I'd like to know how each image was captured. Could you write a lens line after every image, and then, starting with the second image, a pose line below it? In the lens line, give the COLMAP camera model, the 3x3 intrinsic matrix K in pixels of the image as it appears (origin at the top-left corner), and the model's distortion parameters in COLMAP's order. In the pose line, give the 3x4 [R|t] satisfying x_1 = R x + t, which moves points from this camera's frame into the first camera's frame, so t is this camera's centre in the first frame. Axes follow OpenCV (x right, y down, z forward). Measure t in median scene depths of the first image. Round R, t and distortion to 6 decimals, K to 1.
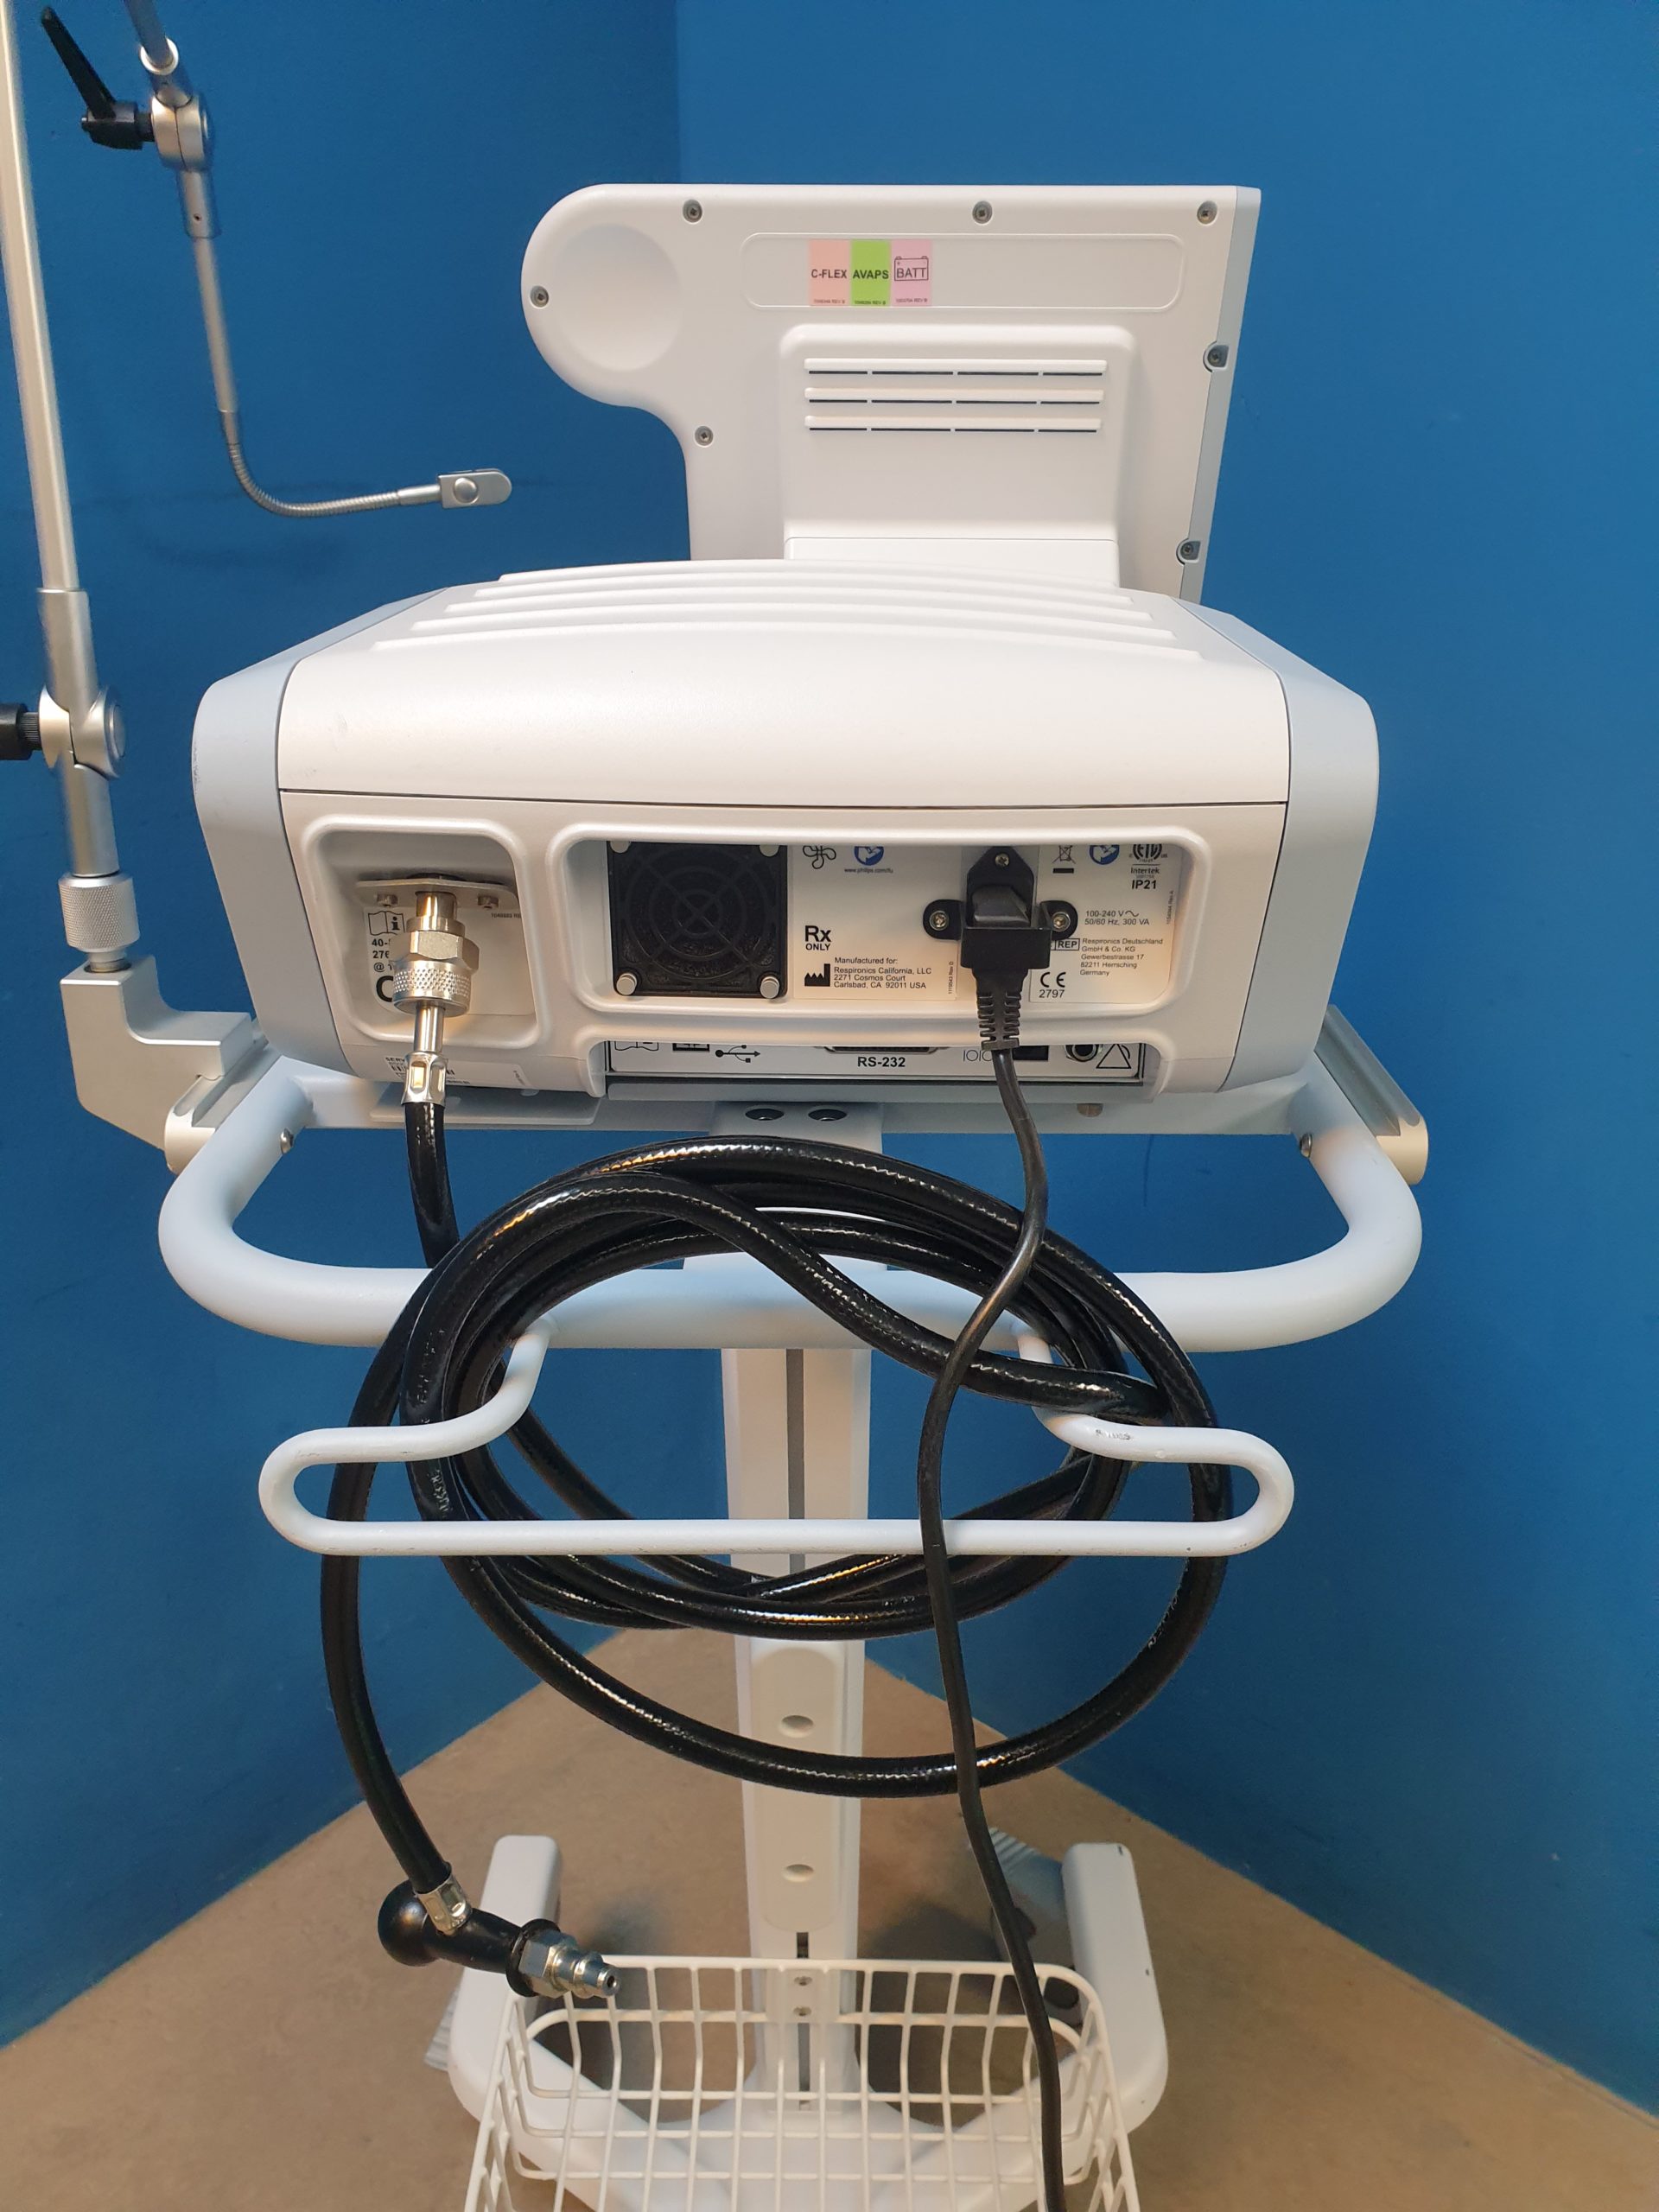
lens RADIAL K [[1749.4, 0, 837.5], [0, 1749.4, 1116.3], [0, 0, 1]] dist [-0.009567, 0.043223]
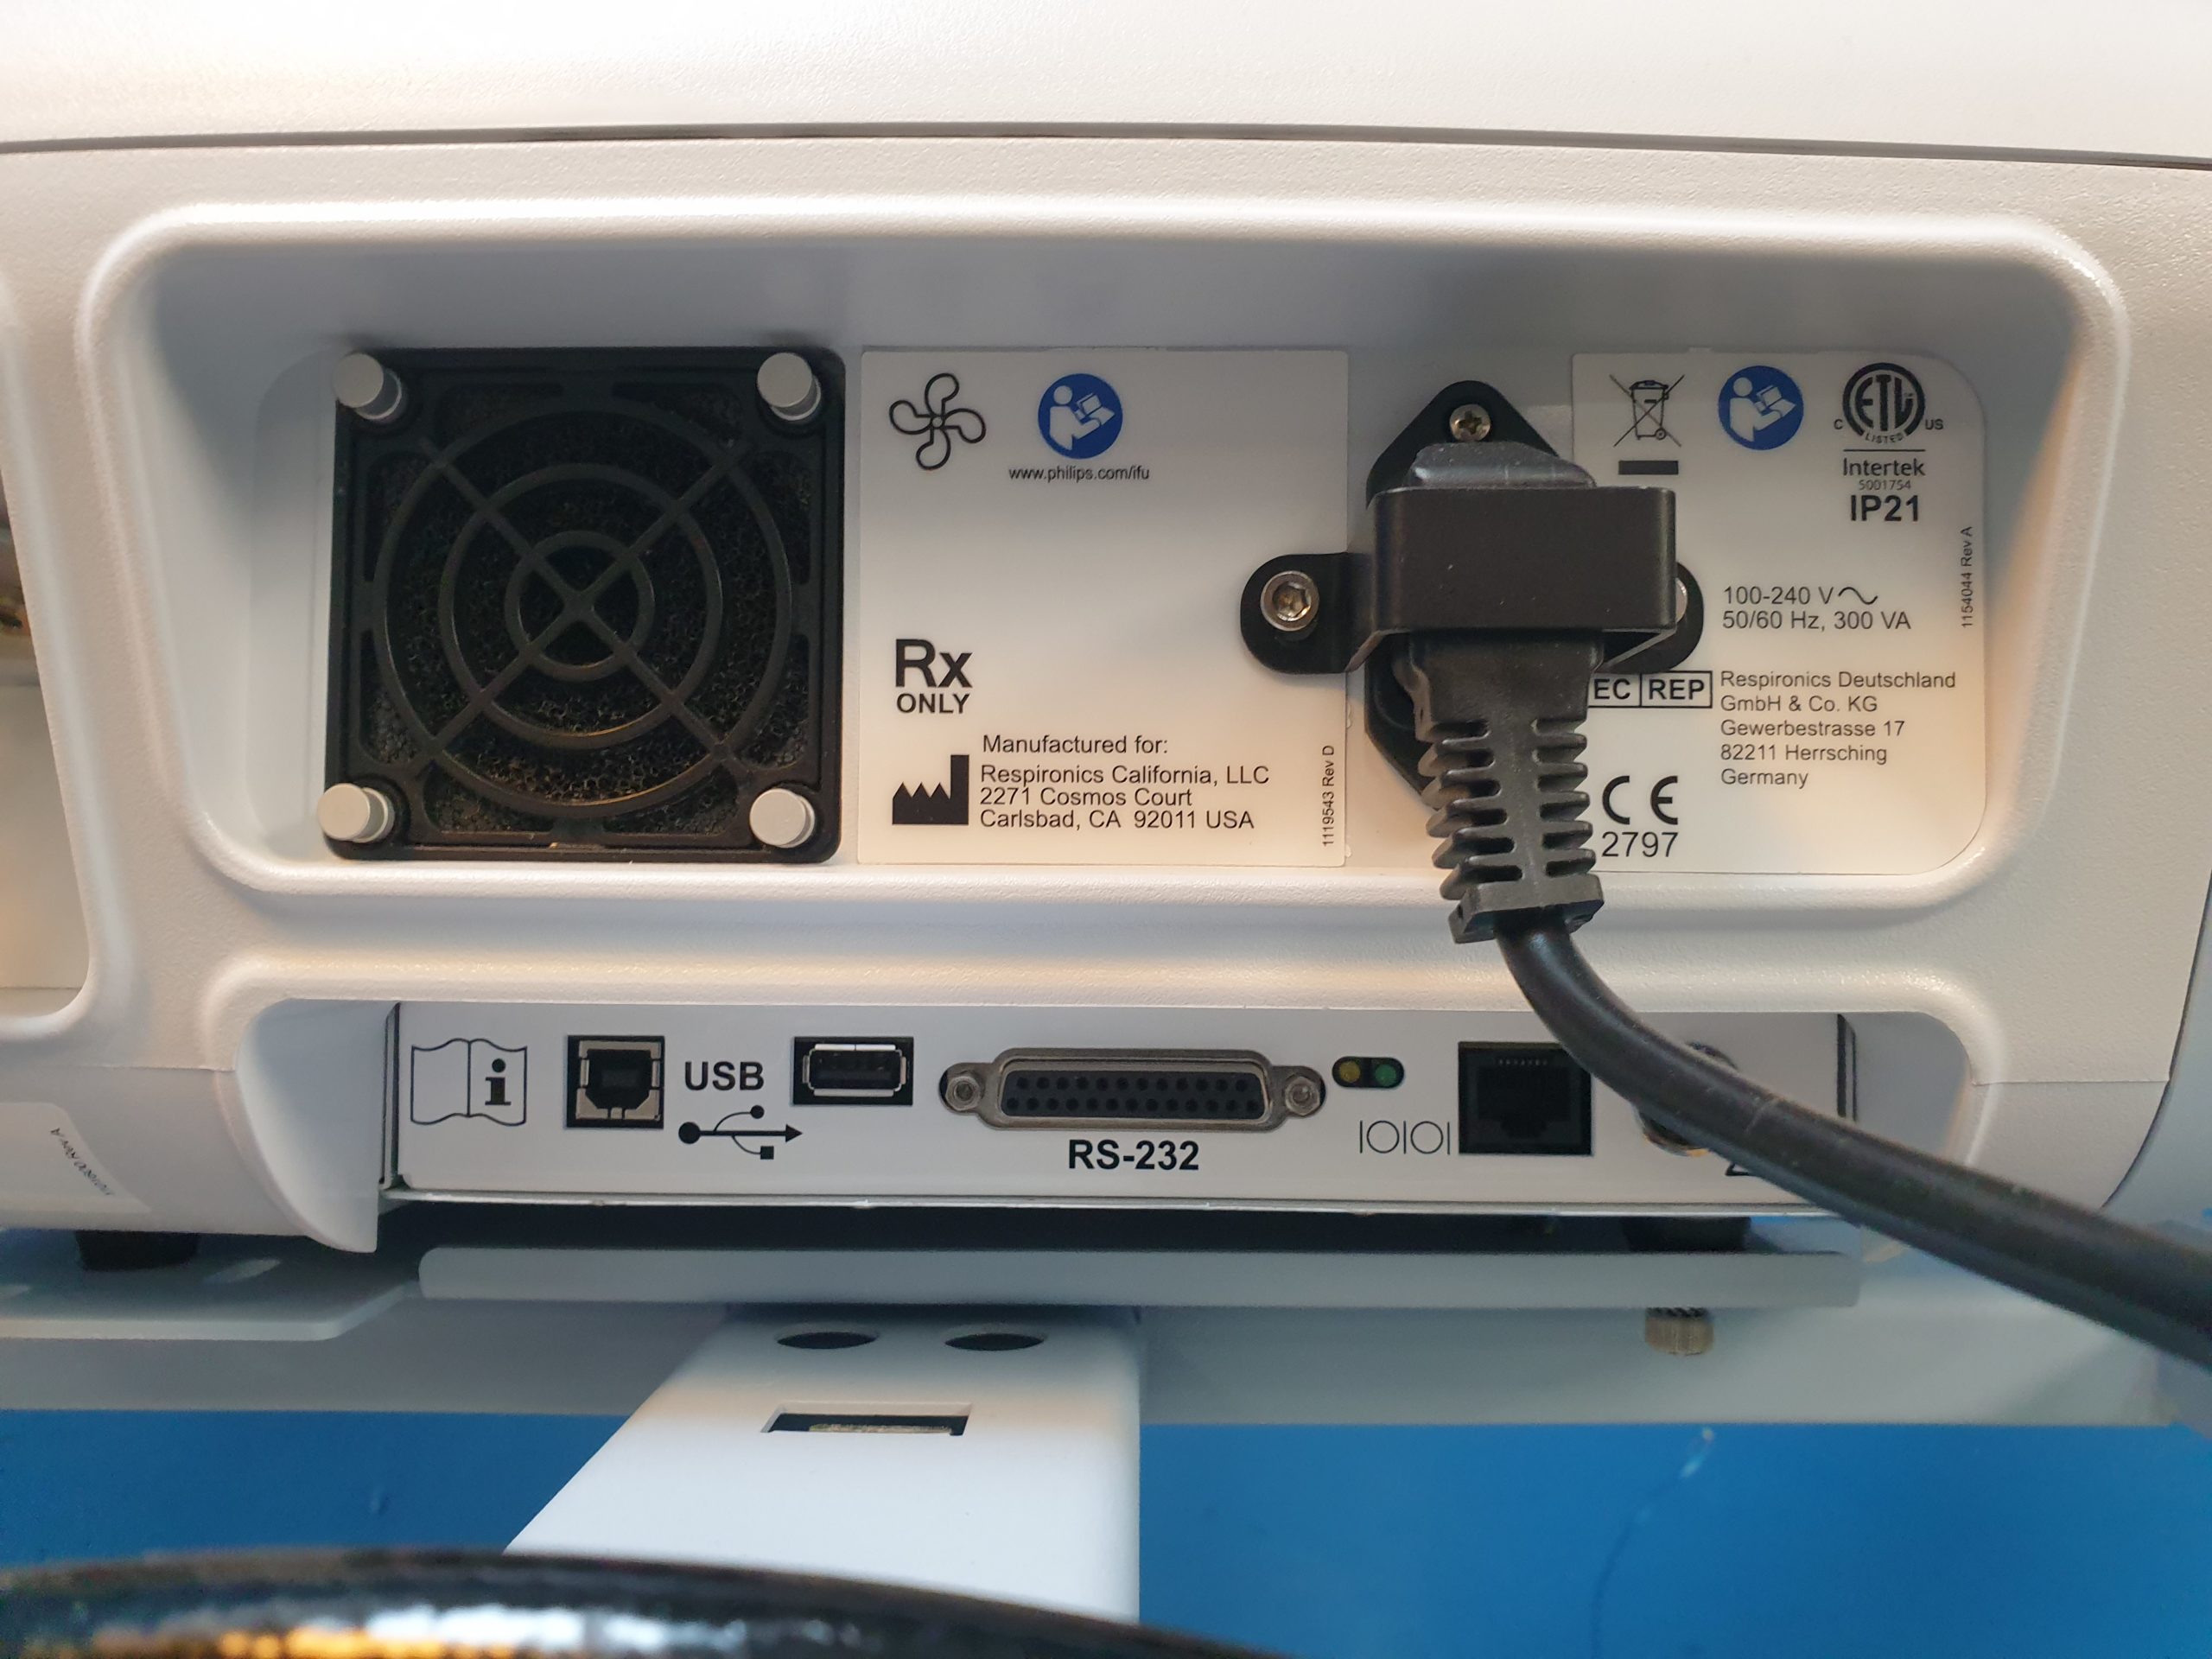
lens RADIAL K [[1749.4, 0, 1133.4], [0, 1749.4, 876.4], [0, 0, 1]] dist [-0.009567, 0.043223]
pose [[0.999999, -0.000286, 0.001316, 0.024753], [0.000806, 0.910127, -0.414329, 0.066403], [-0.001080, 0.414329, 0.910126, 0.643739]]
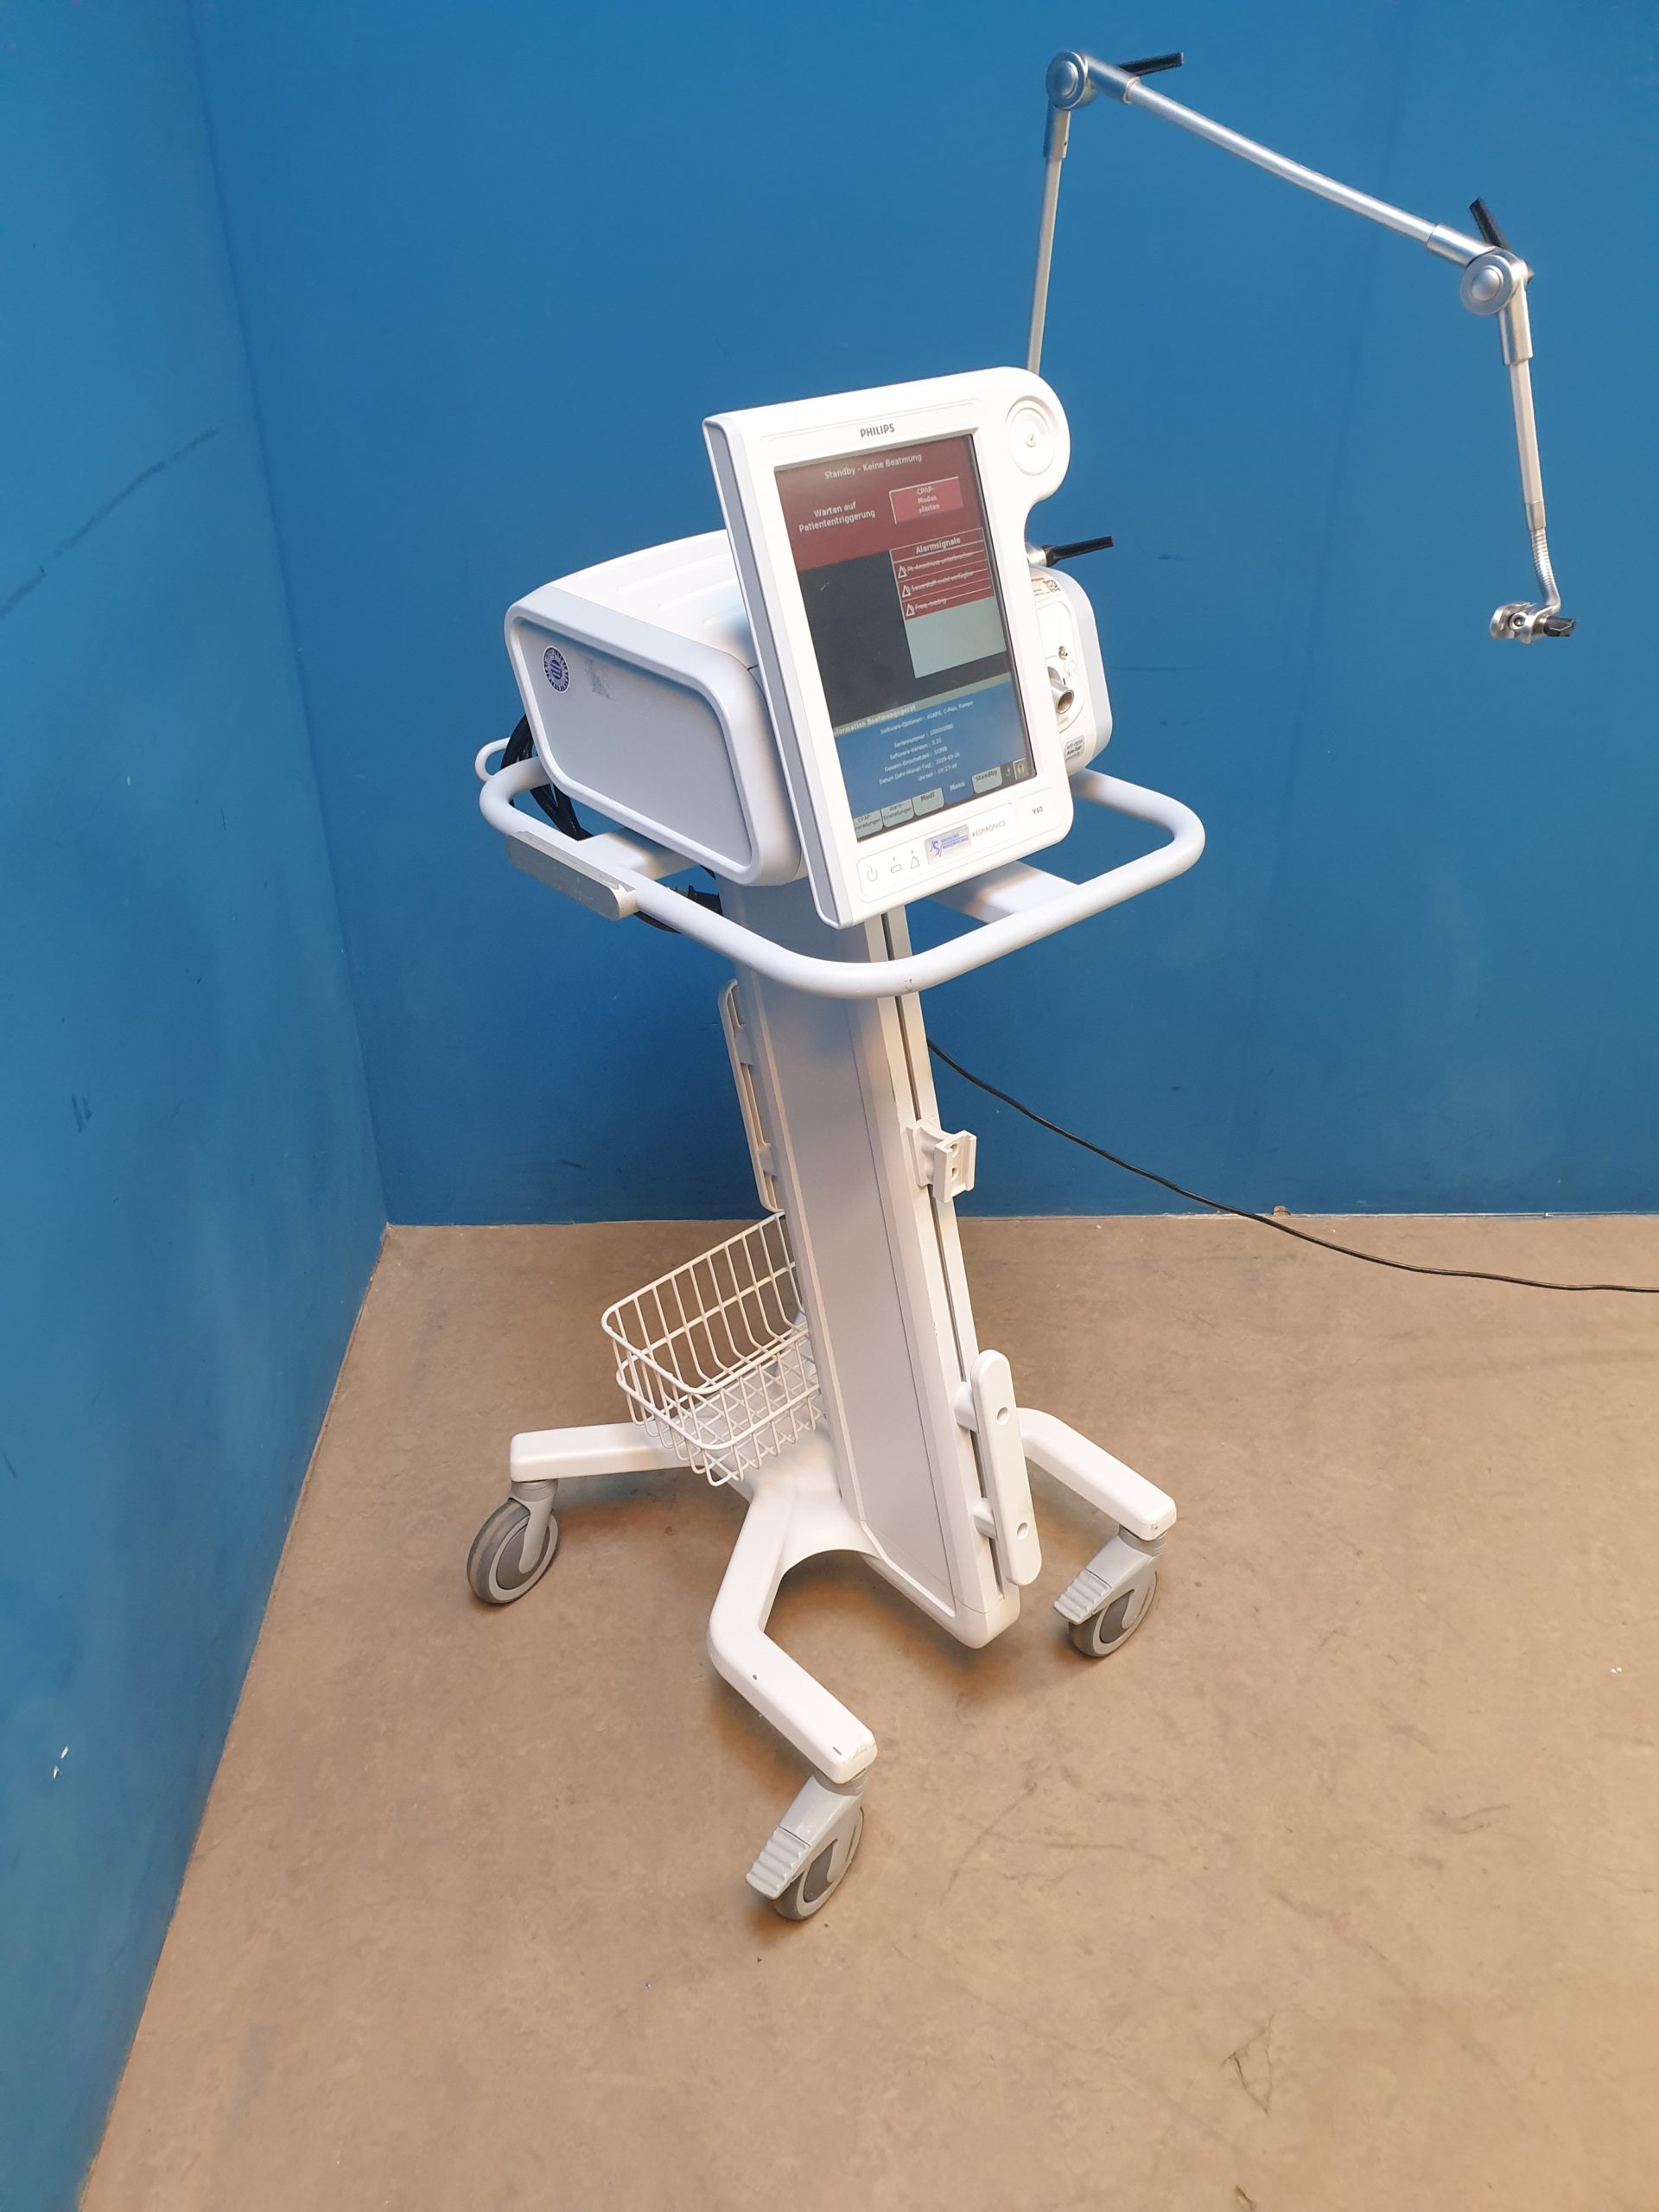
lens RADIAL K [[1749.4, 0, 826.9], [0, 1749.4, 1113.0], [0, 0, 1]] dist [-0.009567, 0.043223]
pose [[0.734814, -0.365640, 0.571276, -1.640619], [0.265761, 0.930119, 0.253475, -0.205802], [-0.624035, -0.034434, 0.780637, -0.710924]]
